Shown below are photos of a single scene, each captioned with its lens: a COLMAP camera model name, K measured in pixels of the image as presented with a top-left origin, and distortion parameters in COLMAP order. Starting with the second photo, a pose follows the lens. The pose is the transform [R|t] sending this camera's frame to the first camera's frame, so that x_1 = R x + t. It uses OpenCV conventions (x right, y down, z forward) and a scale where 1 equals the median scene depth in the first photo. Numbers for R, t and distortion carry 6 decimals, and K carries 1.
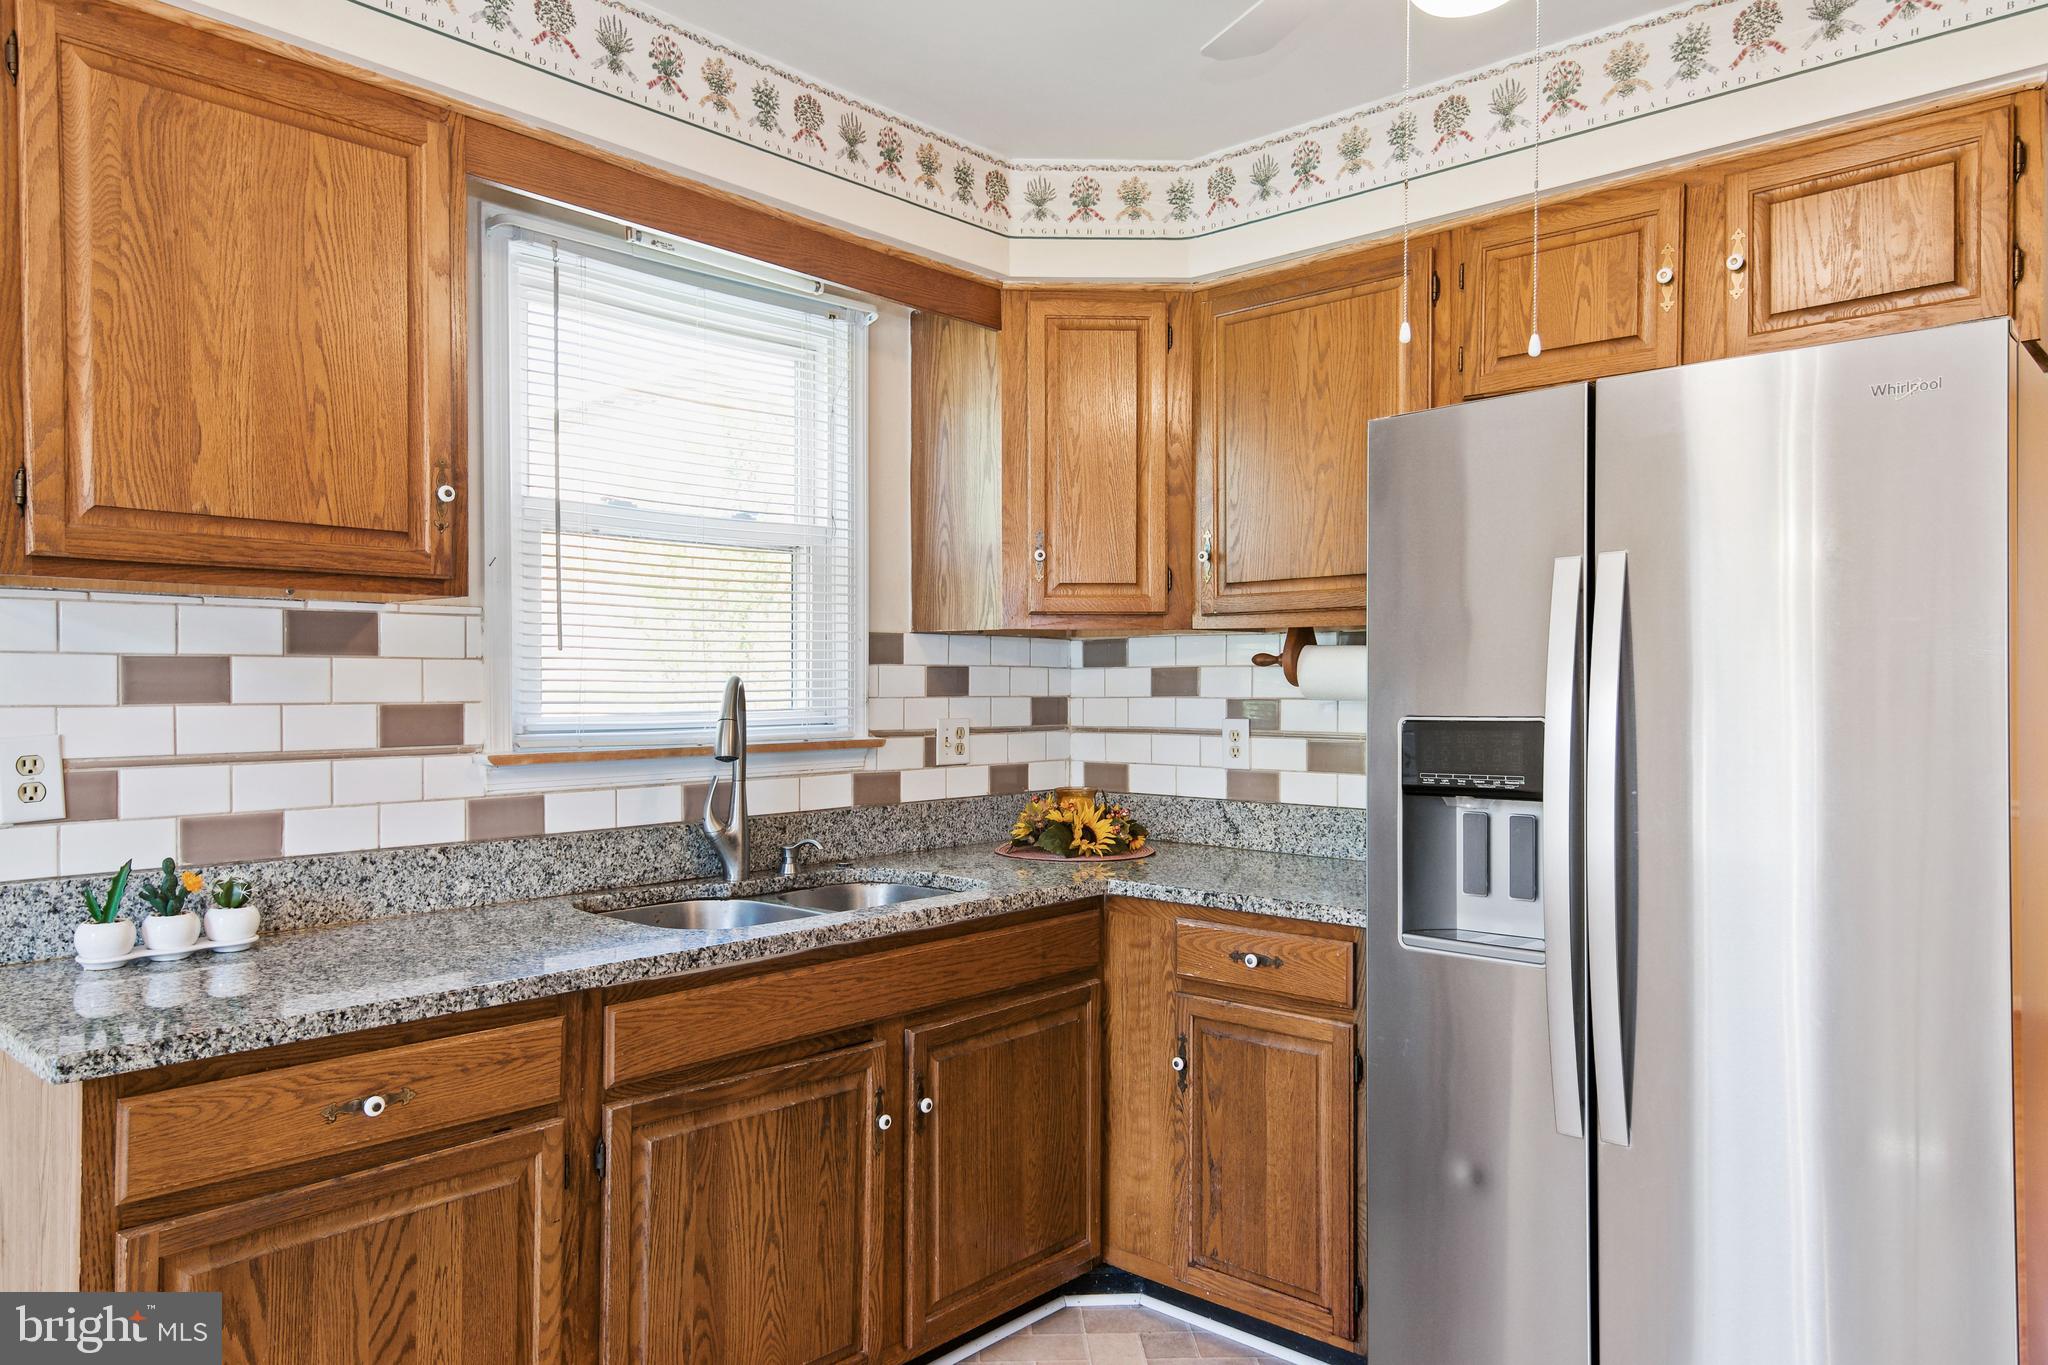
lens RADIAL K [[1363.2, 0, 1025.4], [0, 1363.2, 693.3], [0, 0, 1]] dist [0.032056, -0.004605]
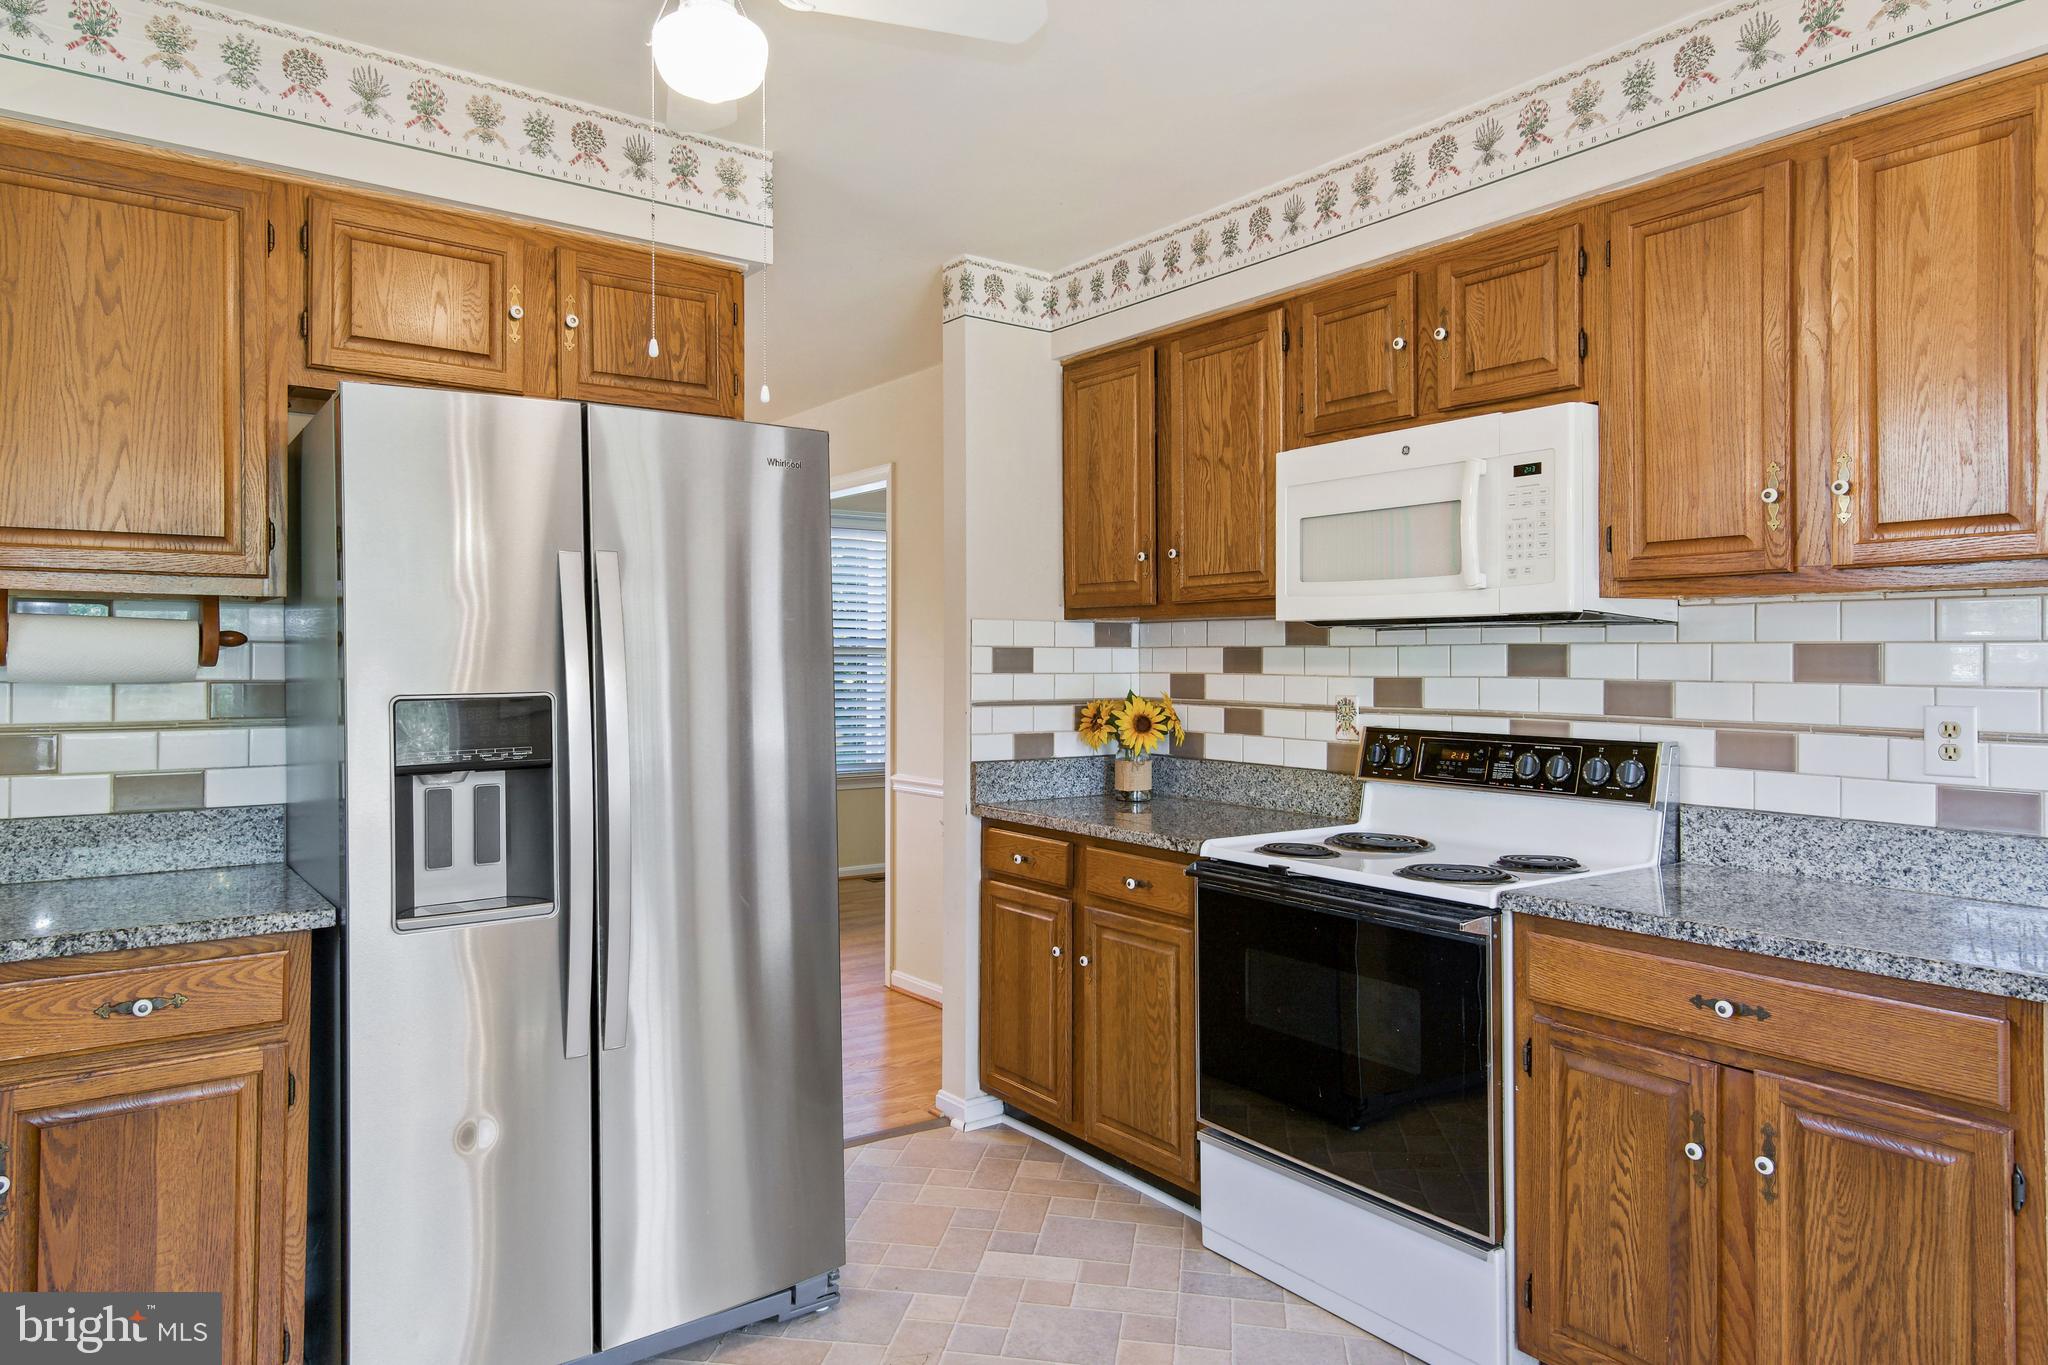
lens RADIAL K [[1253.0, 0, 1018.3], [0, 1253.0, 653.6], [0, 0, 1]] dist [0.026142, -0.012296]
pose [[0.212901, 0.009657, 0.977026, -0.457809], [0.007293, 0.999908, -0.011472, 0.000467], [-0.977046, 0.009568, 0.212811, 0.342659]]
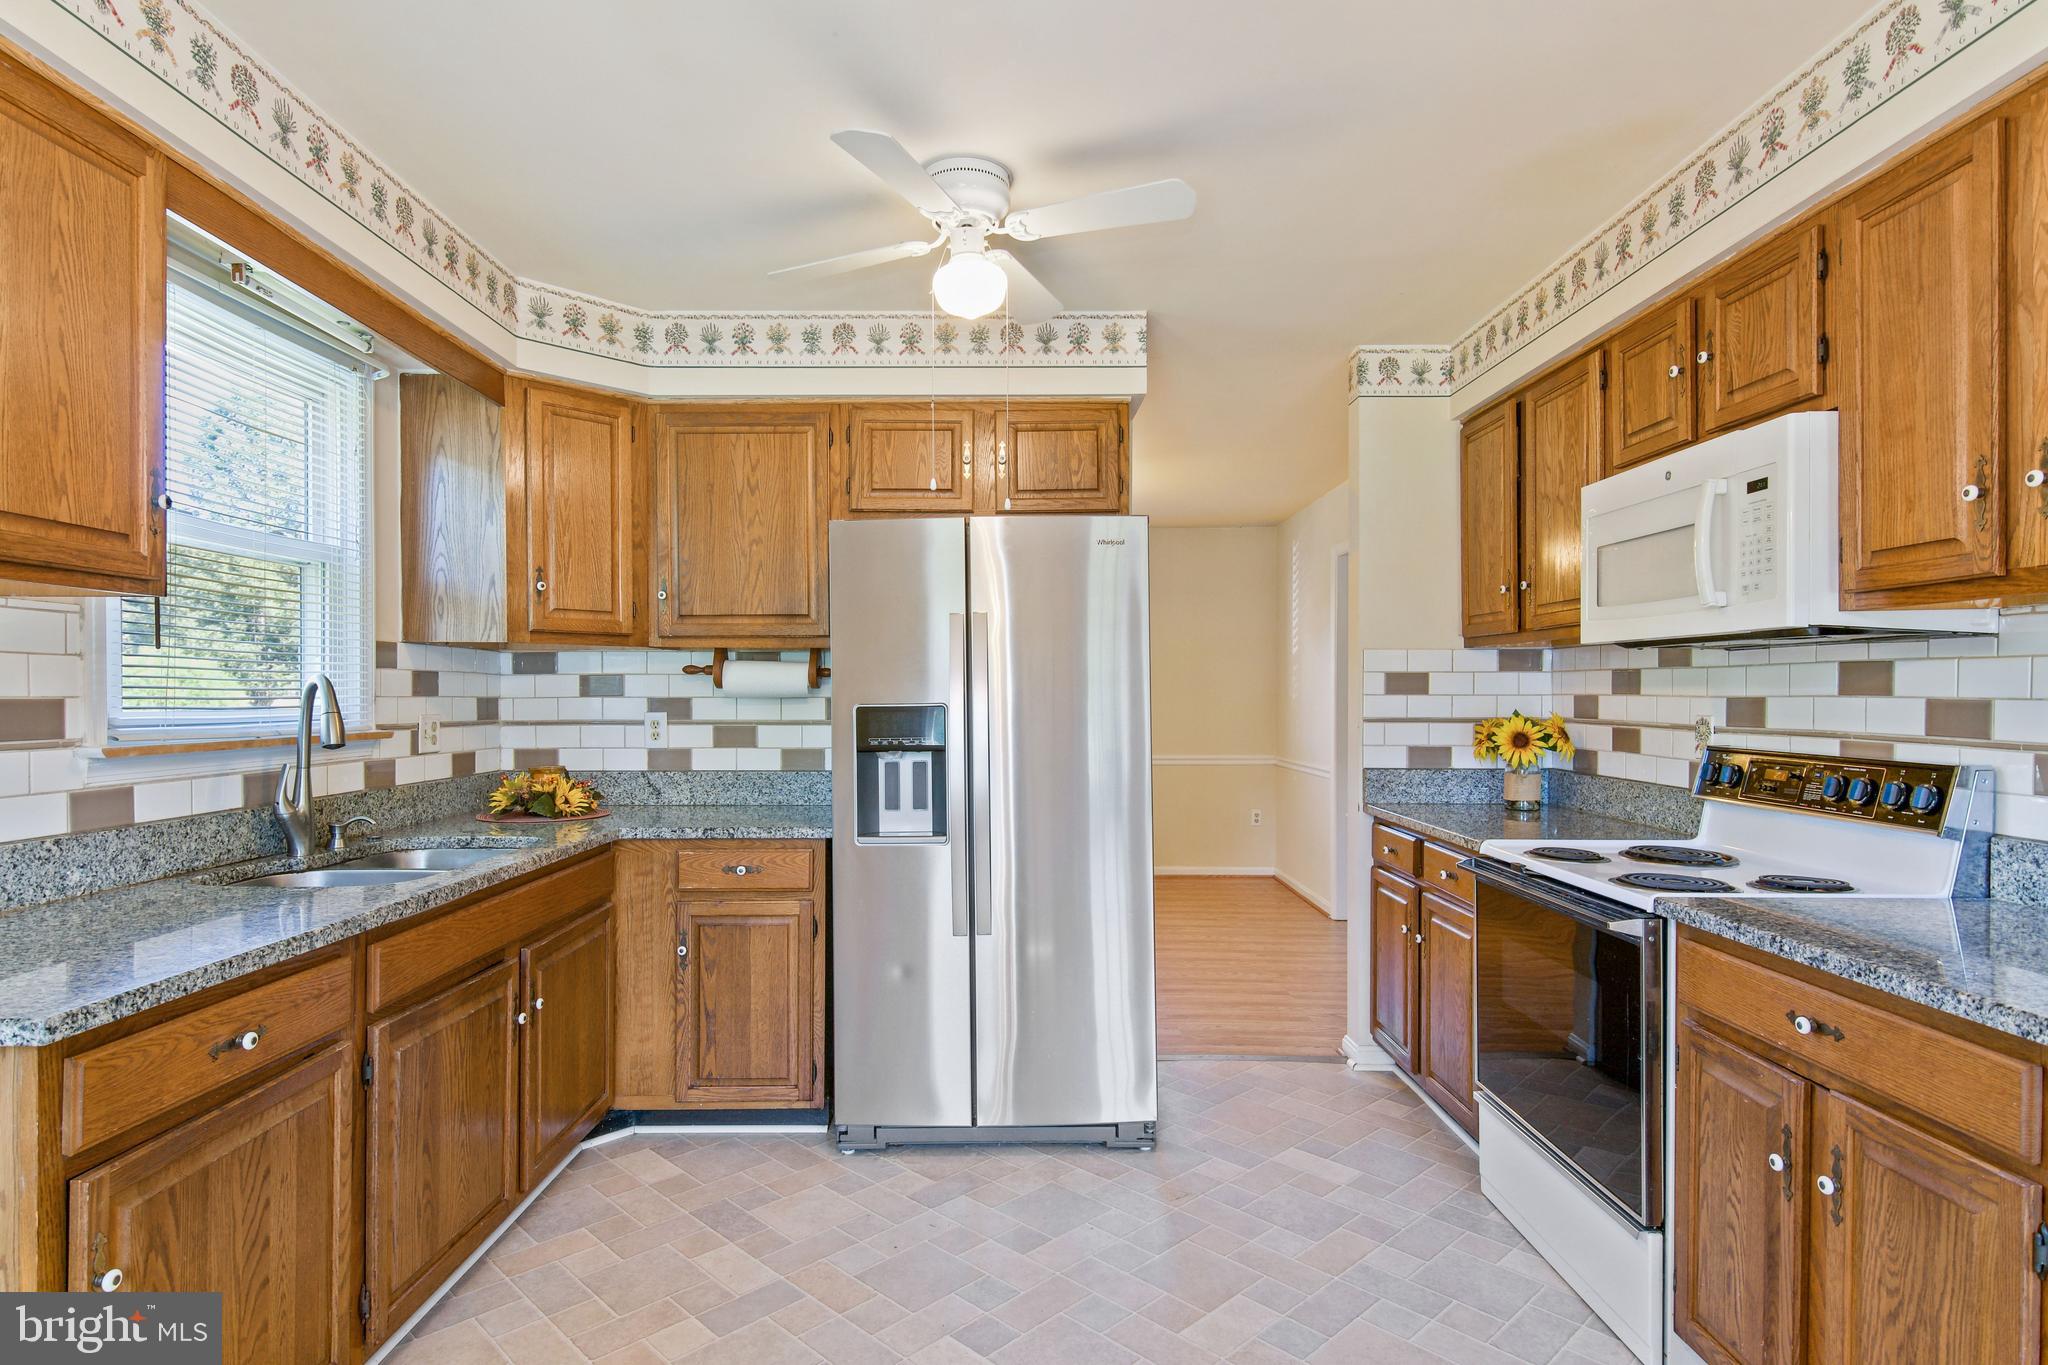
lens RADIAL K [[1050.8, 0, 1028.6], [0, 1050.8, 704.4], [0, 0, 1]] dist [0.010577, -0.009472]
pose [[0.735413, -0.006332, 0.677589, -0.386168], [0.005917, 0.999978, 0.002923, 0.012863], [-0.677593, 0.001860, 0.735435, -0.059472]]
